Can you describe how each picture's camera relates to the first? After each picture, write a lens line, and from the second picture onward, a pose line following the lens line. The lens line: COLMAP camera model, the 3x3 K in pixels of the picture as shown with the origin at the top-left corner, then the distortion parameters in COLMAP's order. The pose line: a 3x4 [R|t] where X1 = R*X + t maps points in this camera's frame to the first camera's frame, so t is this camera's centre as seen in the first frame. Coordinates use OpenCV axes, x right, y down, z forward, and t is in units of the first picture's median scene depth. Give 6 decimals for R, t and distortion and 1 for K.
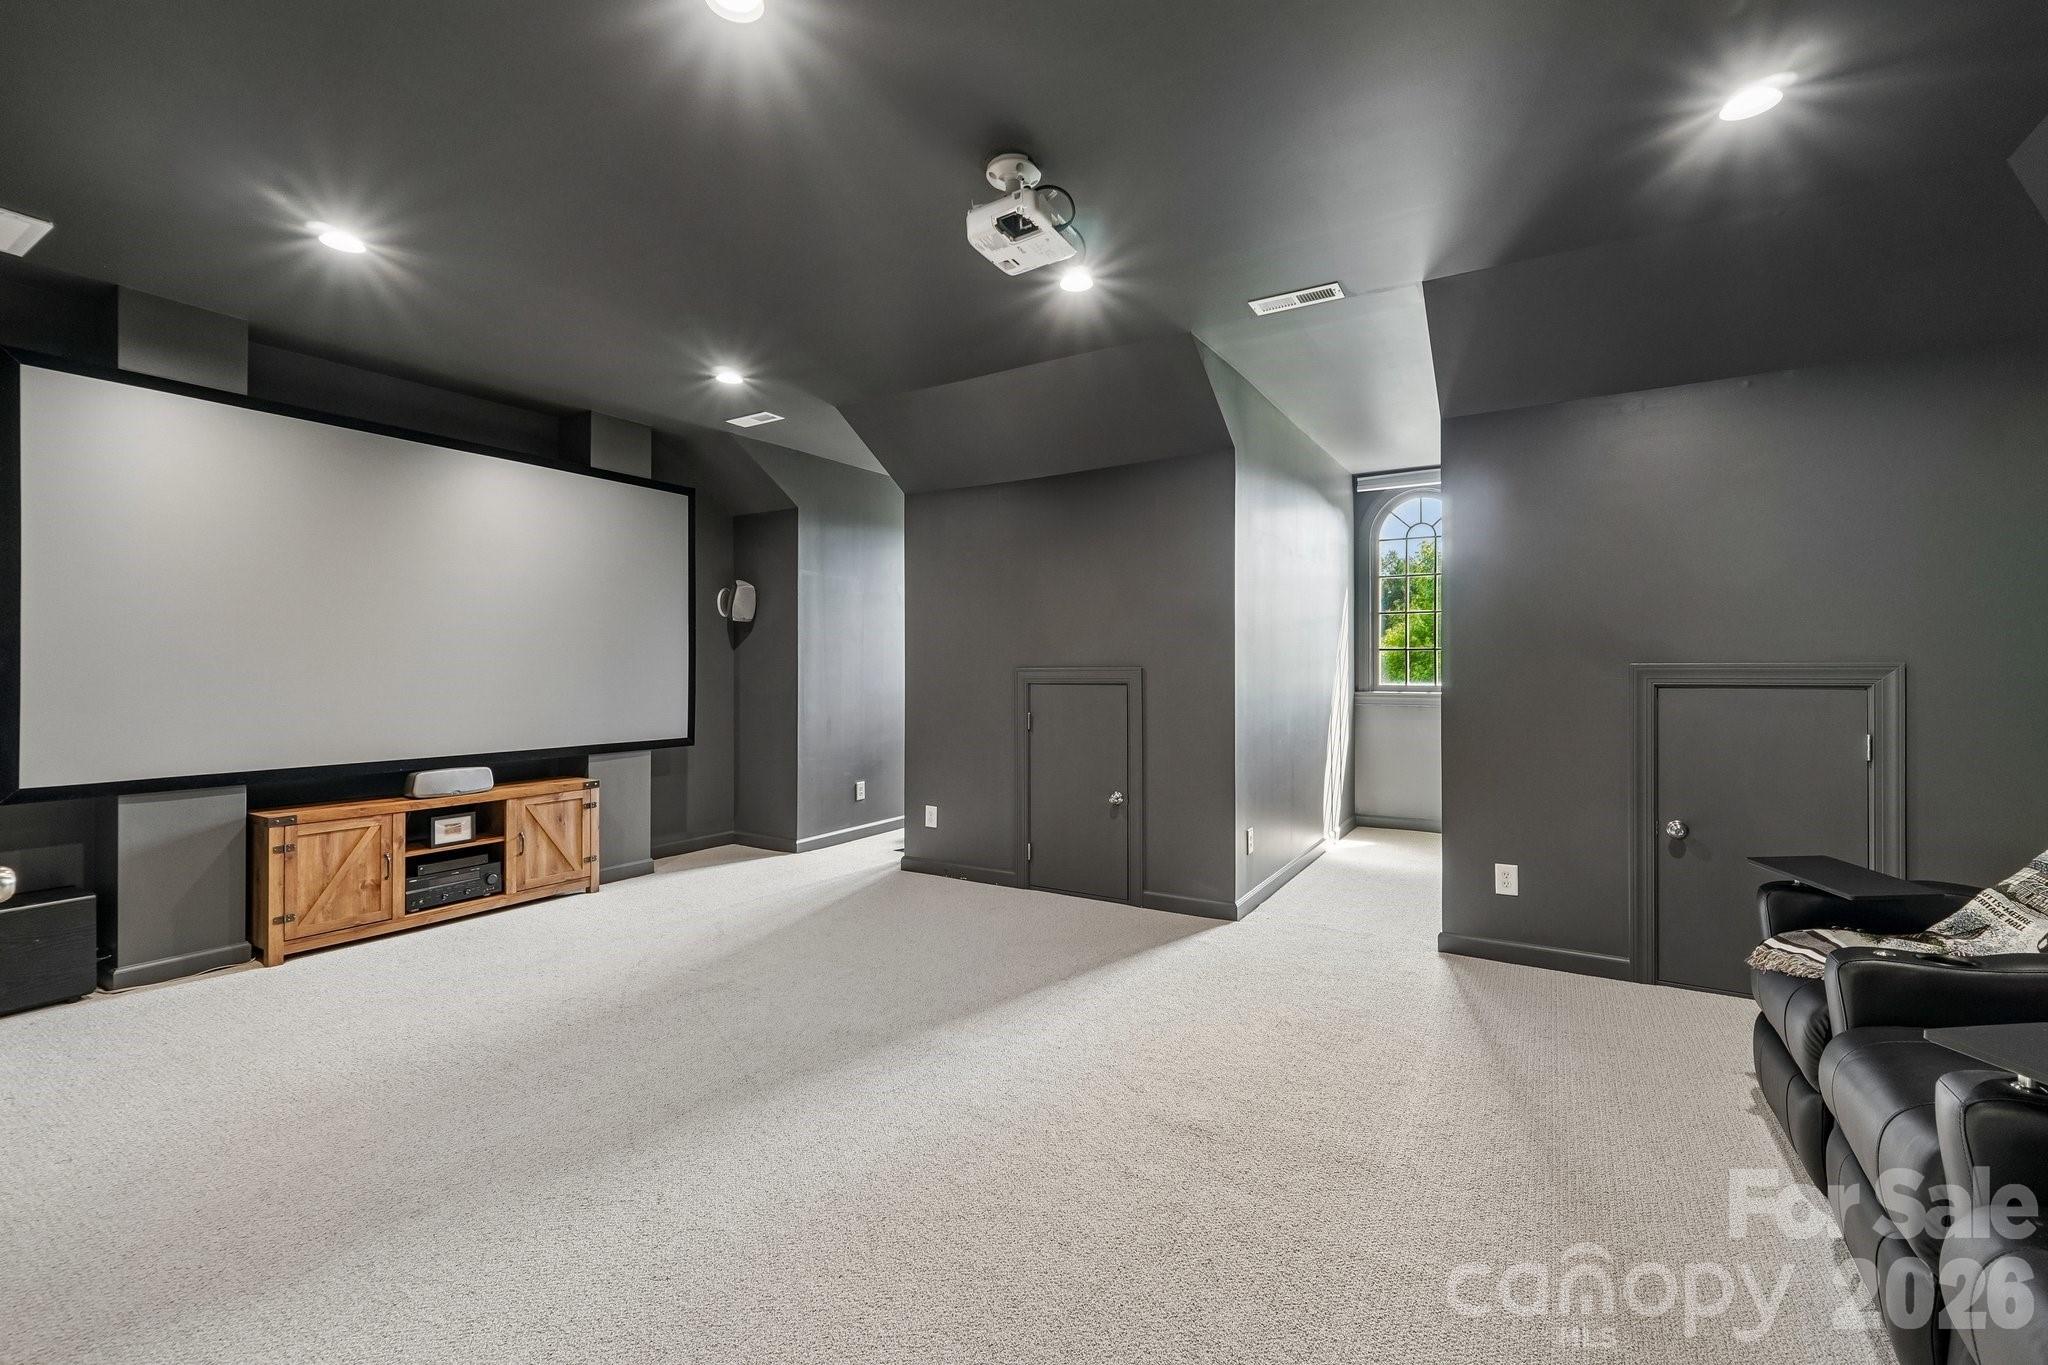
lens RADIAL K [[844.4, 0, 1020.3], [0, 844.4, 671.9], [0, 0, 1]] dist [-0.004398, 0.000722]
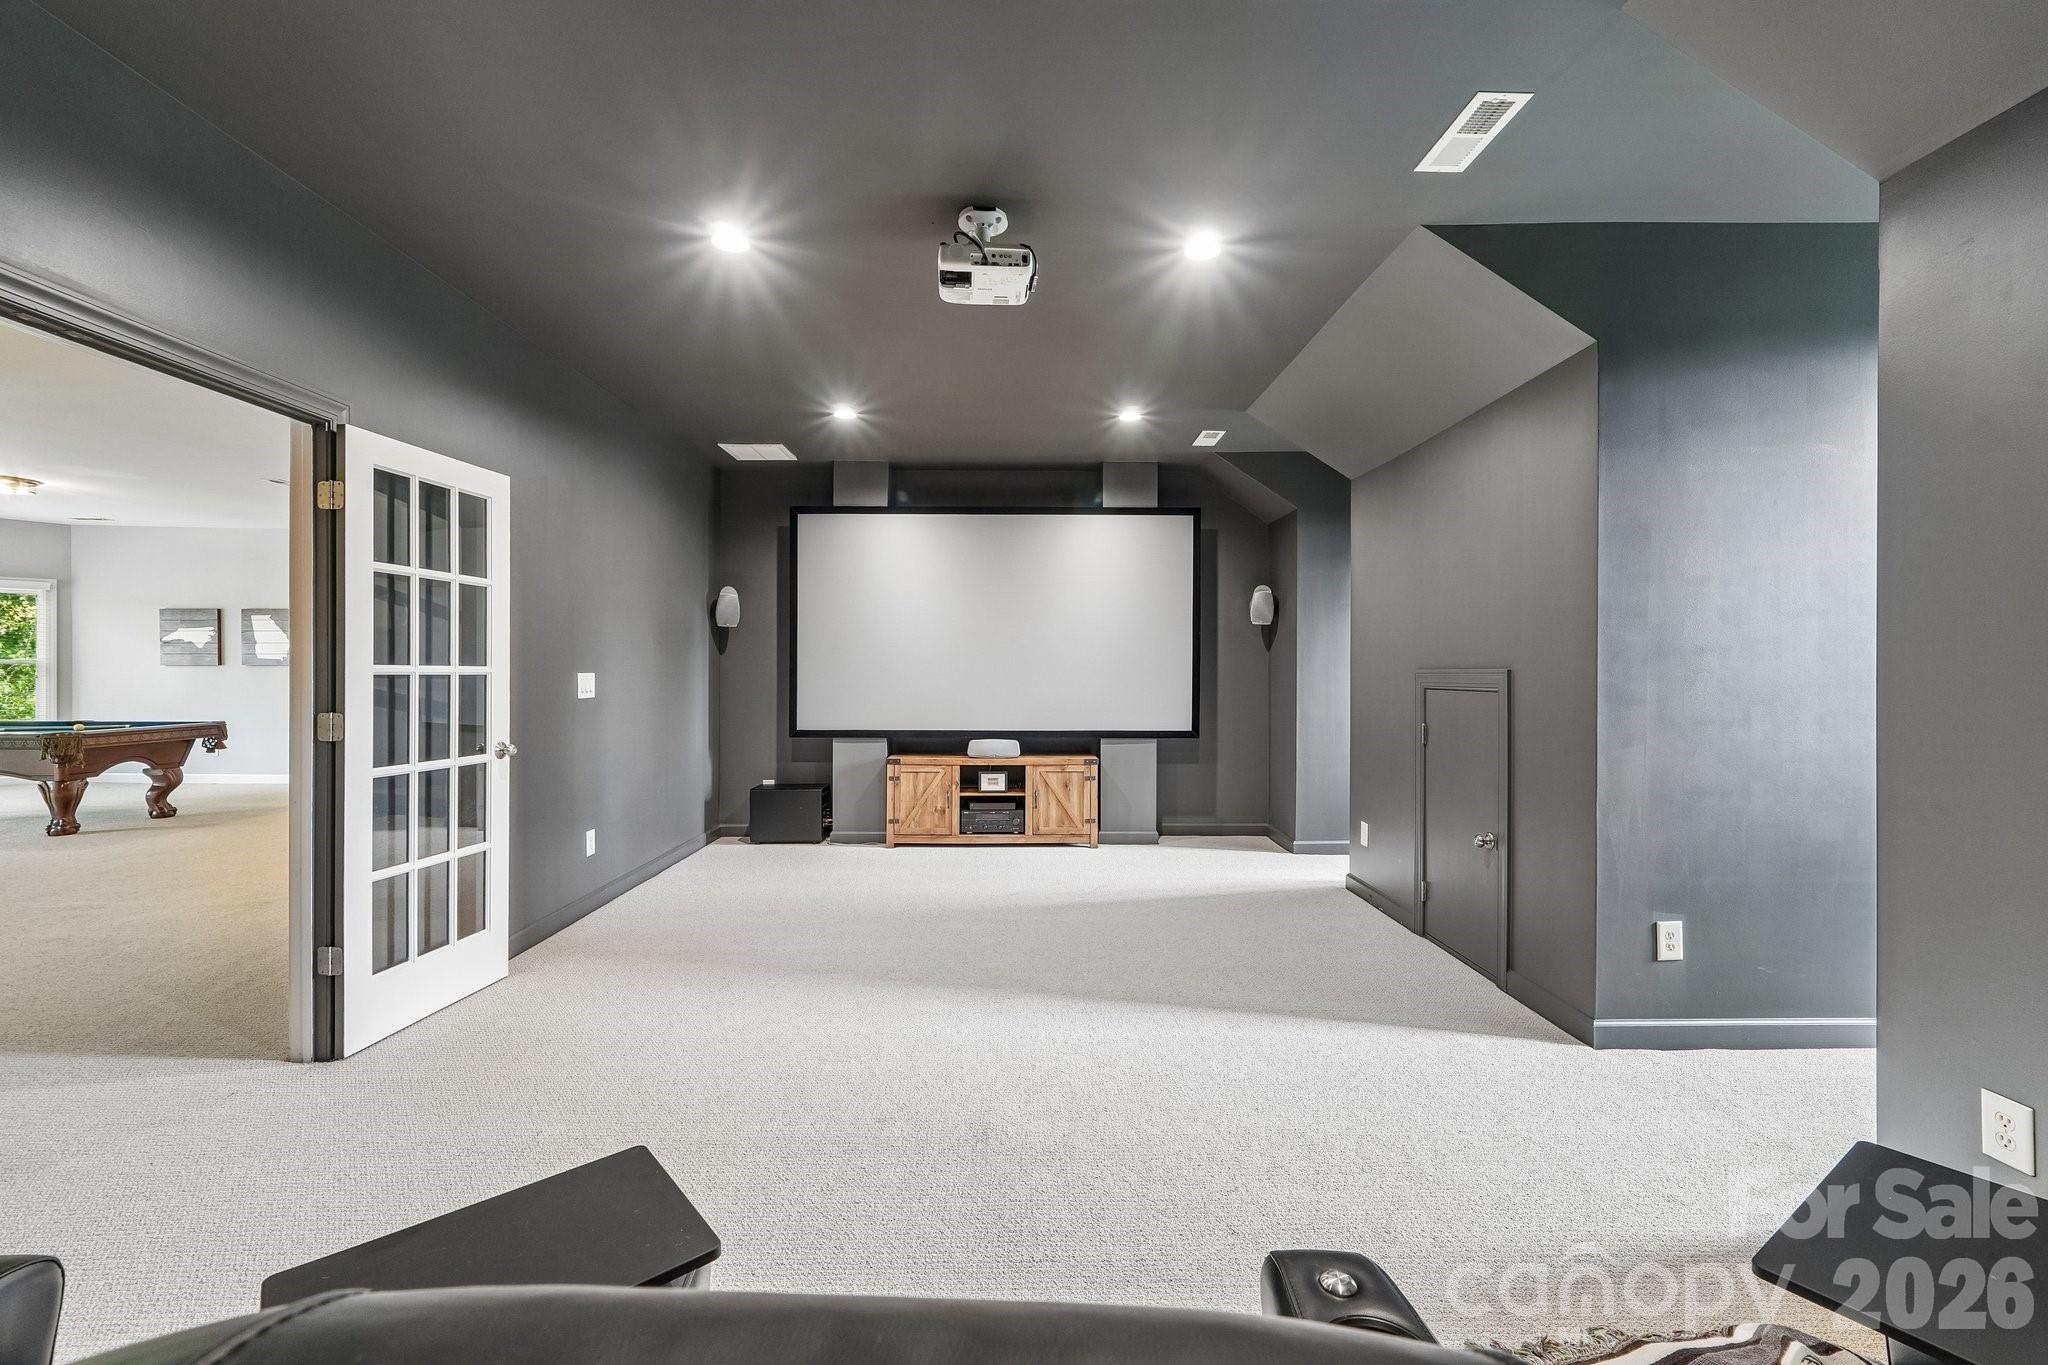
lens RADIAL K [[844.4, 0, 1022.6], [0, 844.4, 673.8], [0, 0, 1]] dist [-0.004398, 0.000722]
pose [[0.556575, 0.005576, -0.830779, 0.525607], [-0.005039, 0.999982, 0.003336, -0.001131], [0.830782, 0.002329, 0.556593, 0.238204]]
